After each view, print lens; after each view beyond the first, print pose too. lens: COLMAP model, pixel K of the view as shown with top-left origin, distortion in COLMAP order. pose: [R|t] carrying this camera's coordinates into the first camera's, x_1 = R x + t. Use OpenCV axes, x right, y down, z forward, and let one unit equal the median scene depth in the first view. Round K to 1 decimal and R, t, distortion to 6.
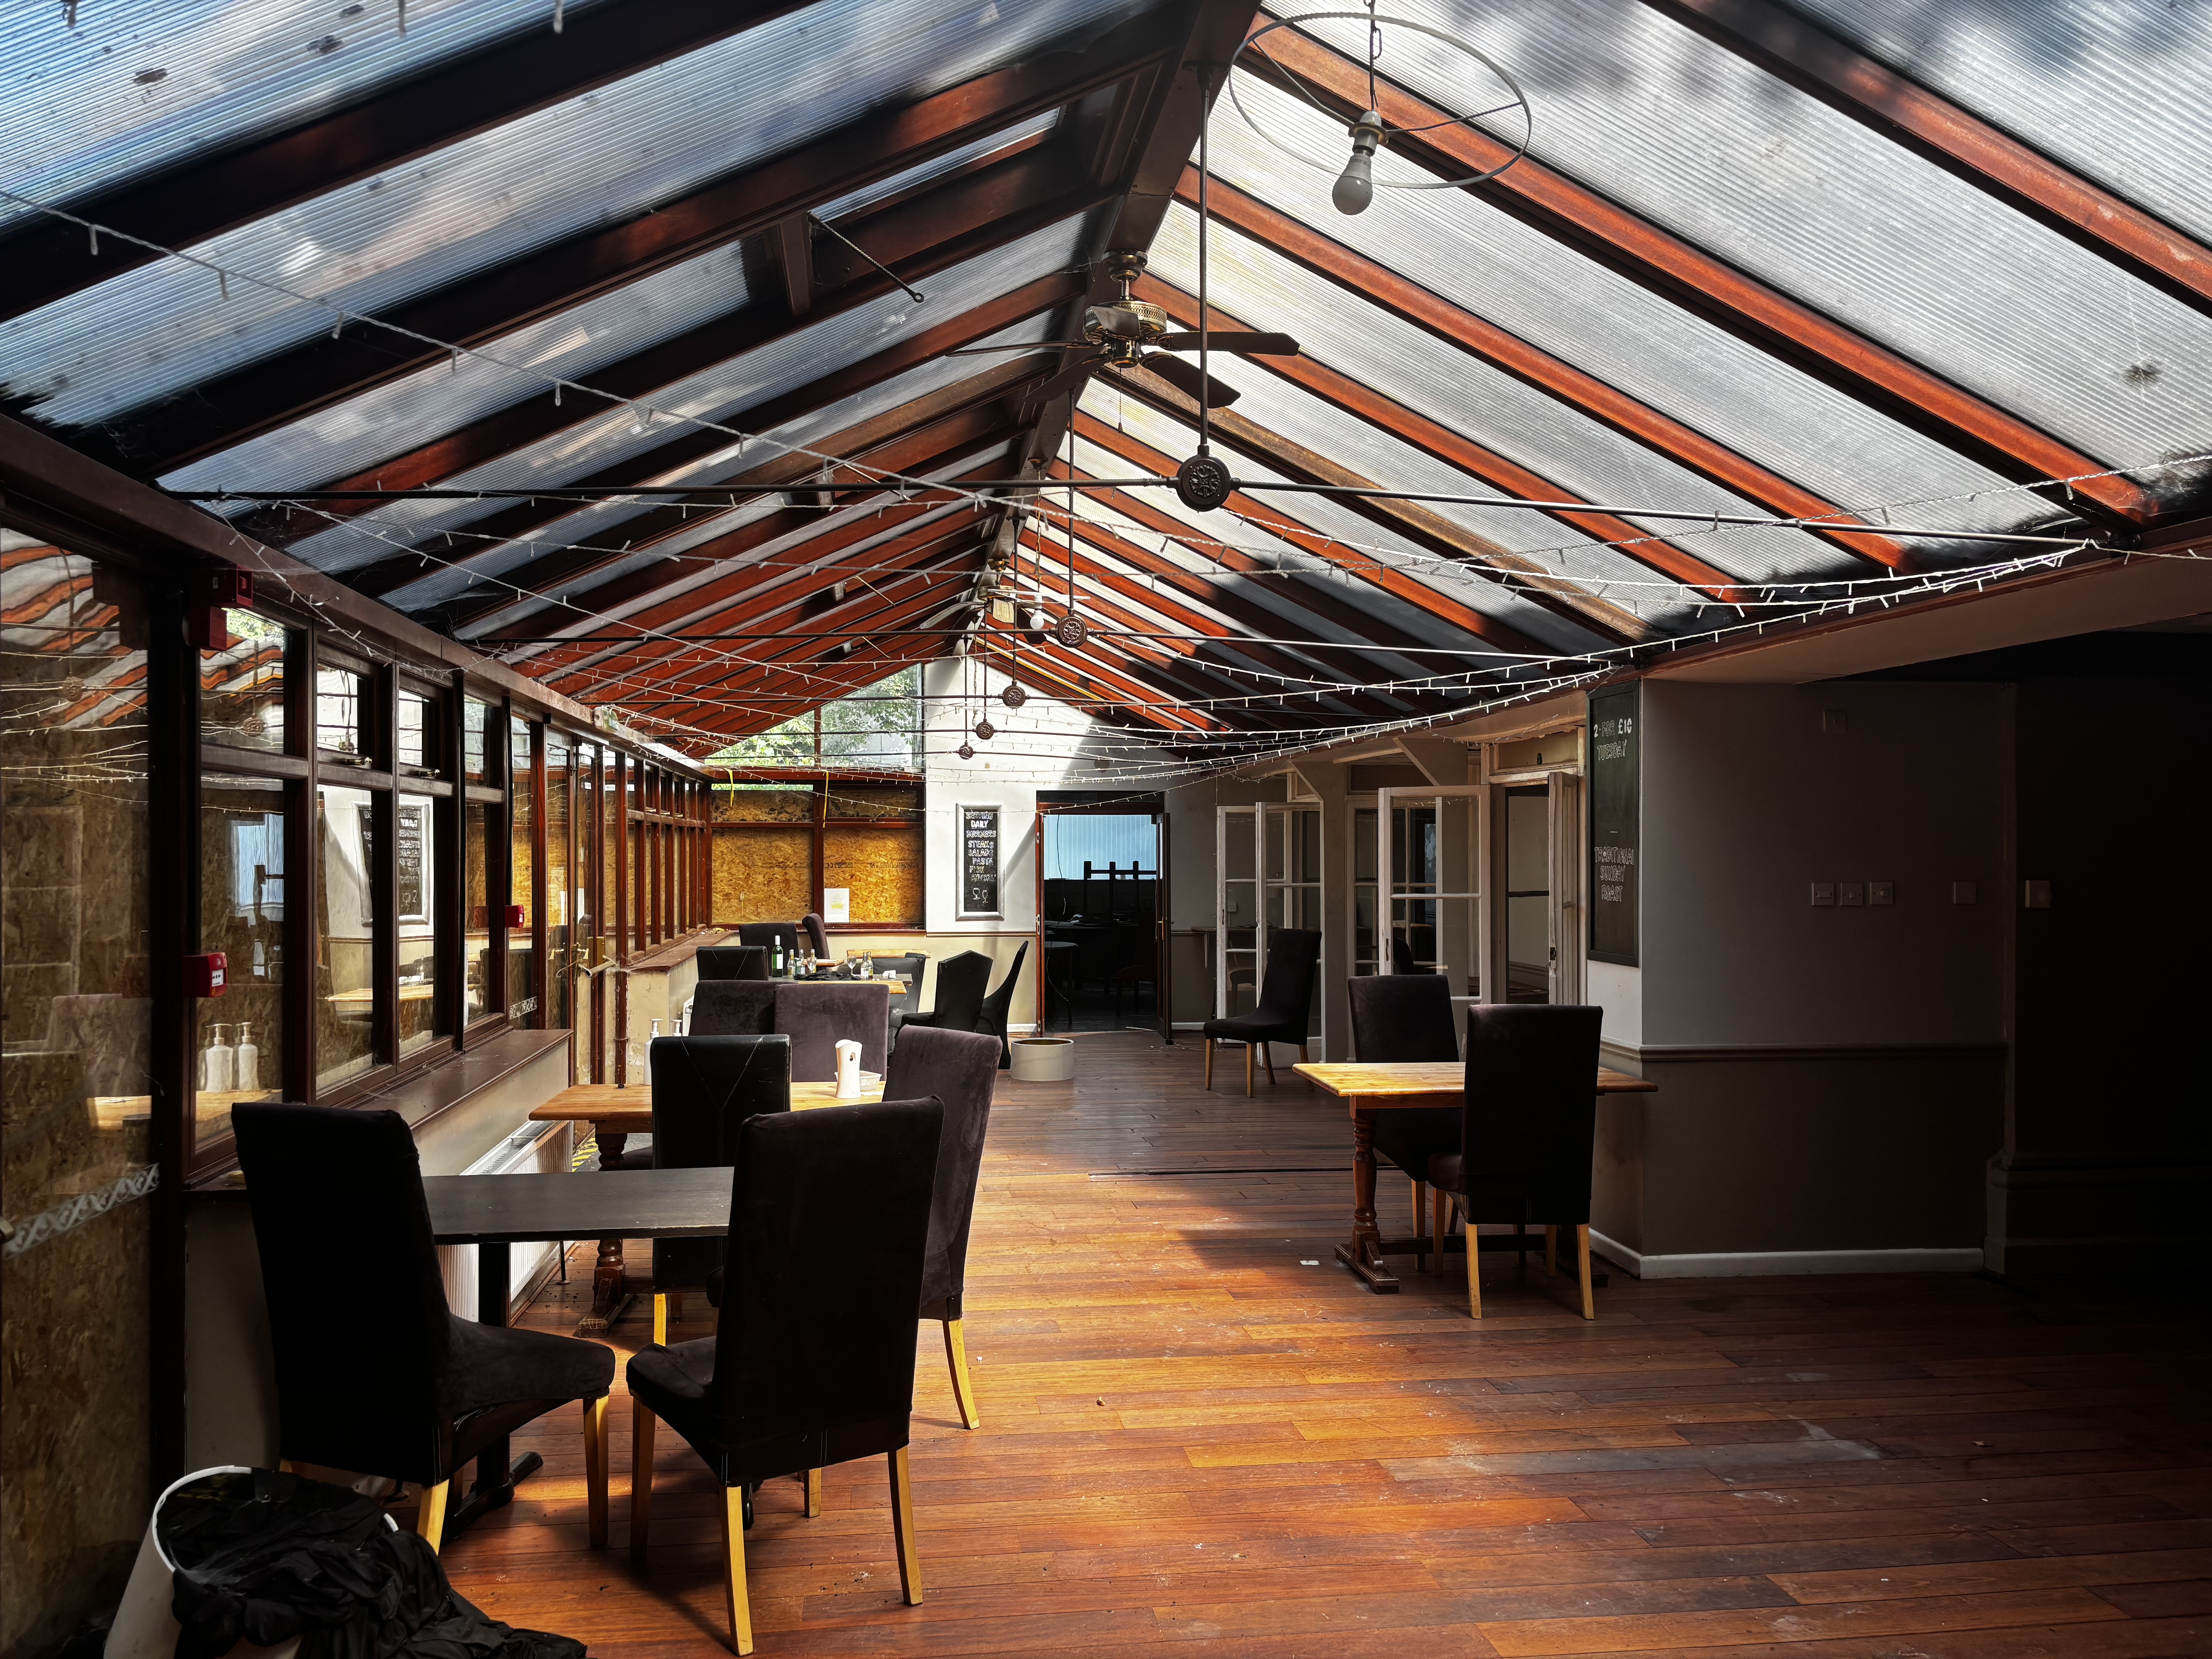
lens RADIAL K [[1640.3, 0, 1106.0], [0, 1640.3, 829.5], [0, 0, 1]] dist [0.130431, -0.169688]
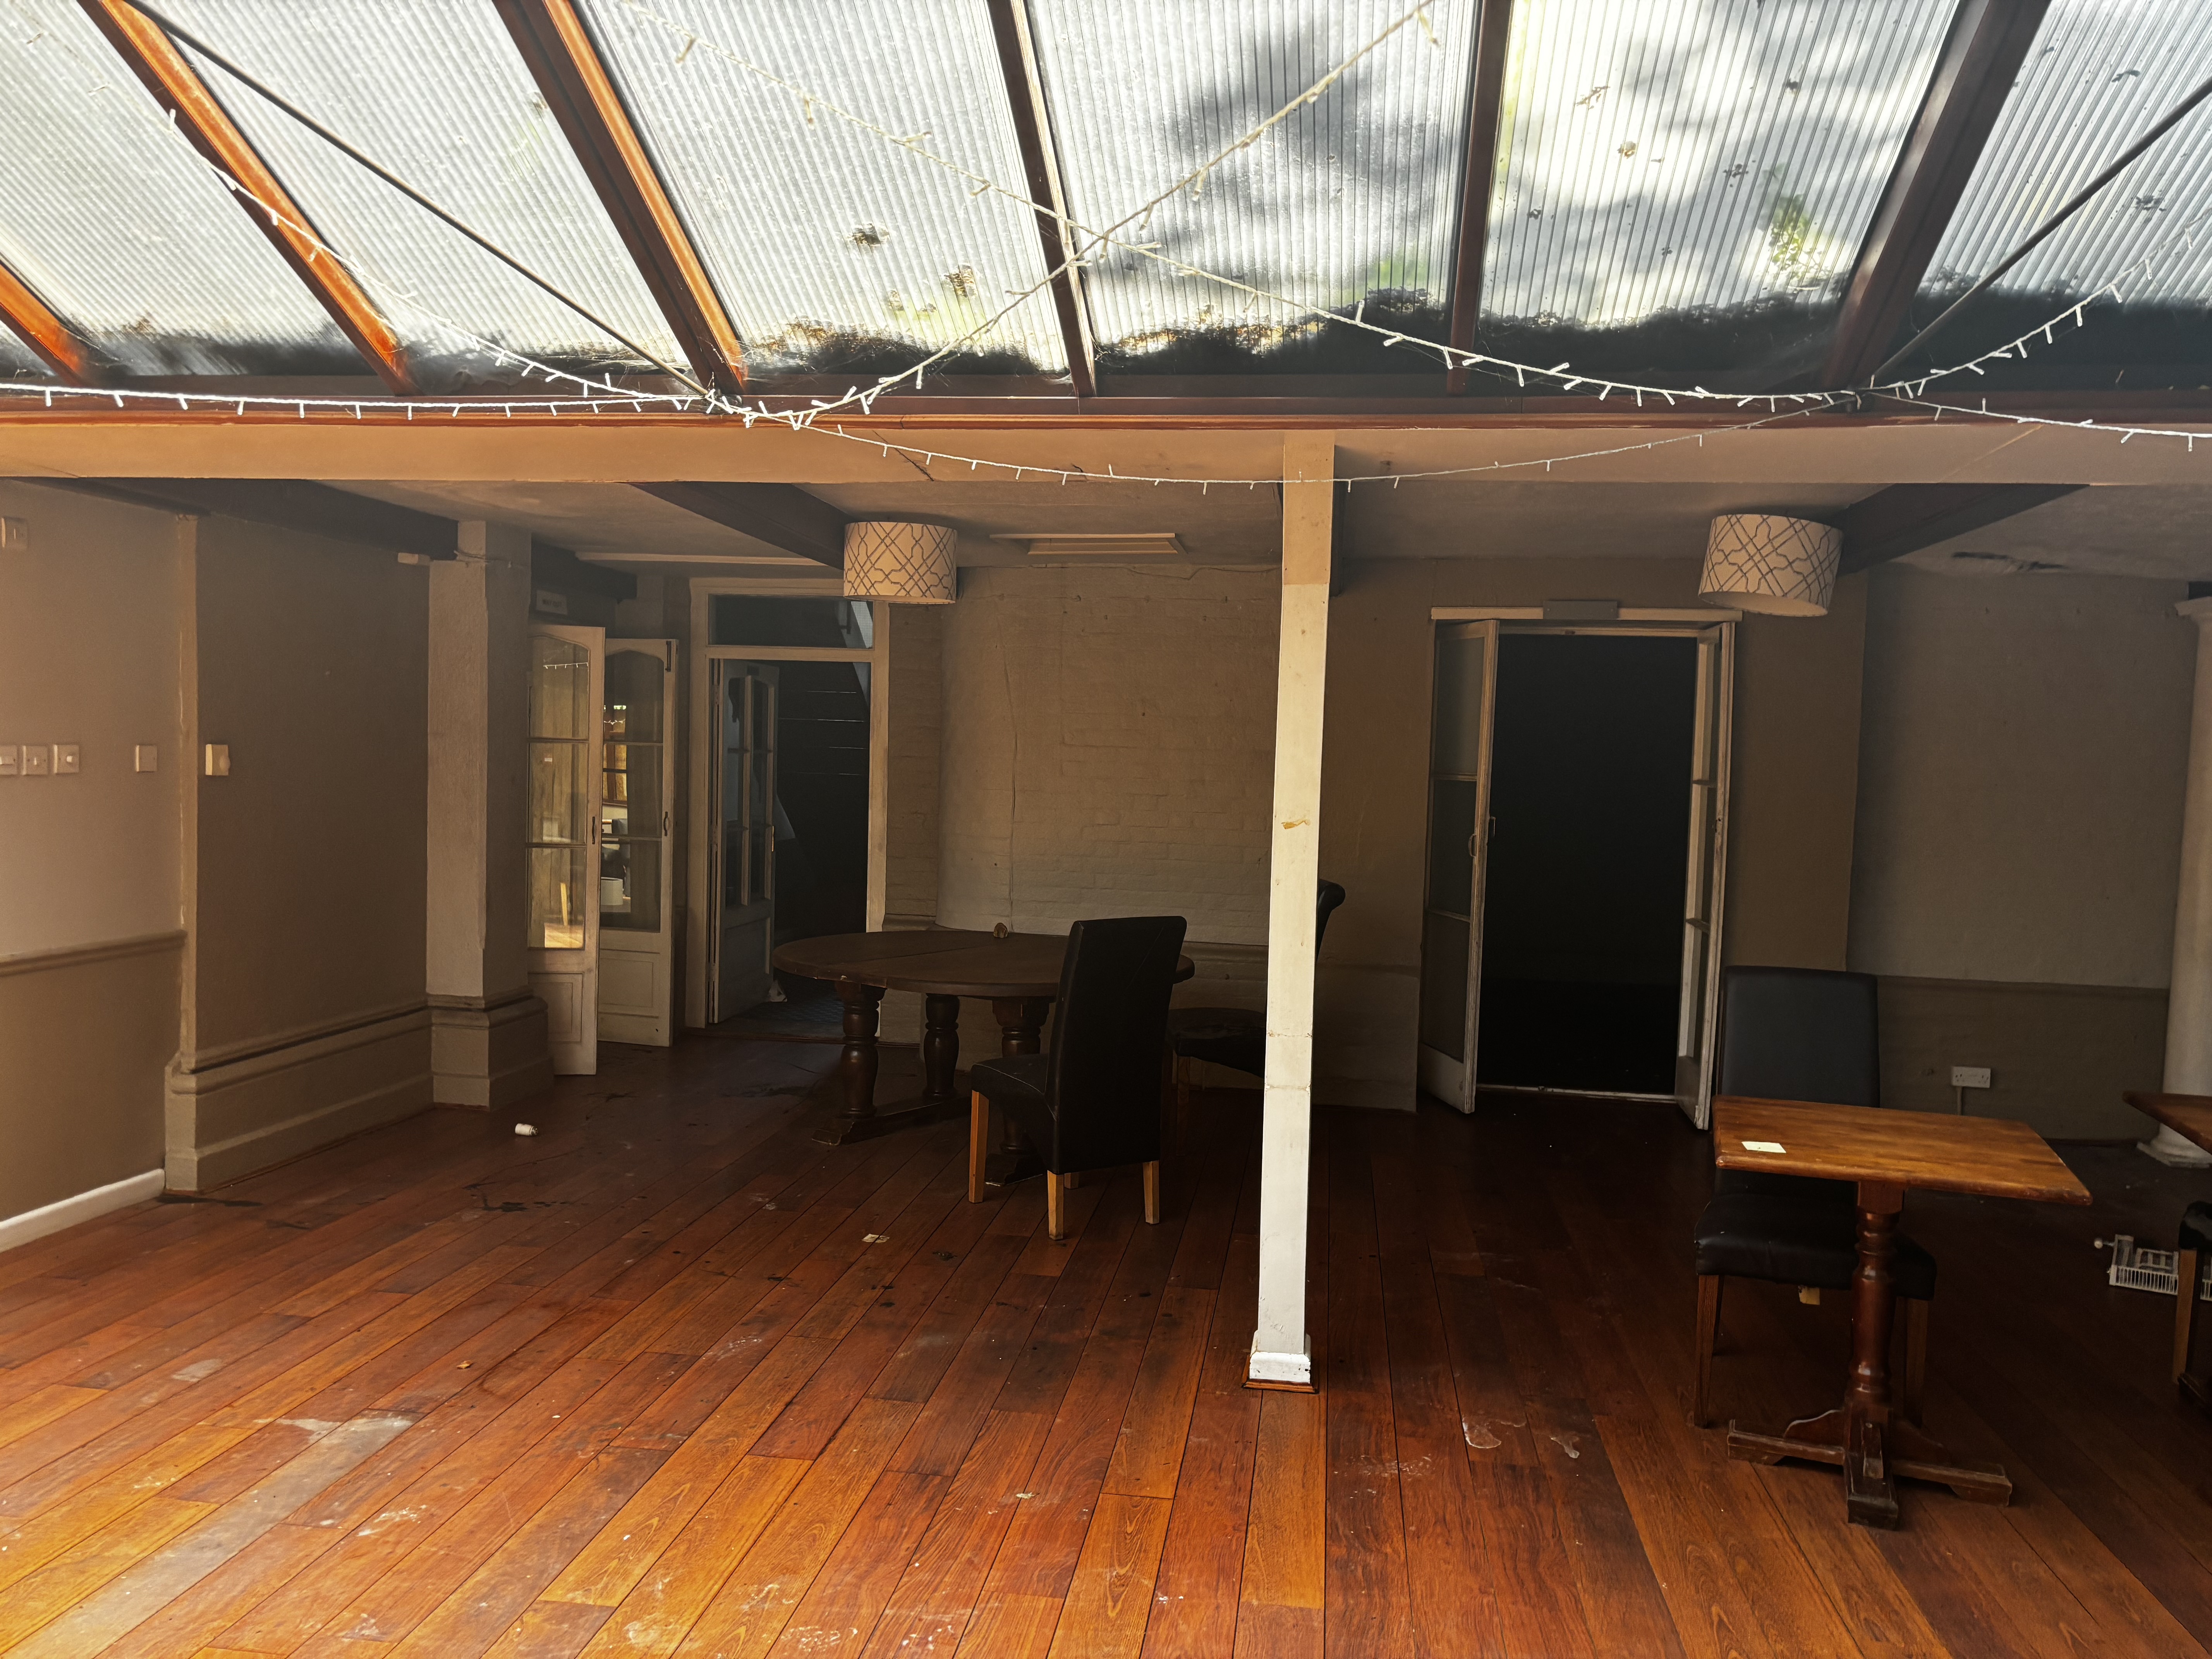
lens RADIAL K [[1640.3, 0, 1106.0], [0, 1640.3, 829.5], [0, 0, 1]] dist [0.130431, -0.169688]
pose [[0.289139, -0.043113, 0.956316, -0.222451], [-0.031794, 0.998002, 0.054605, 0.016449], [-0.956759, -0.046194, 0.287190, 0.408268]]
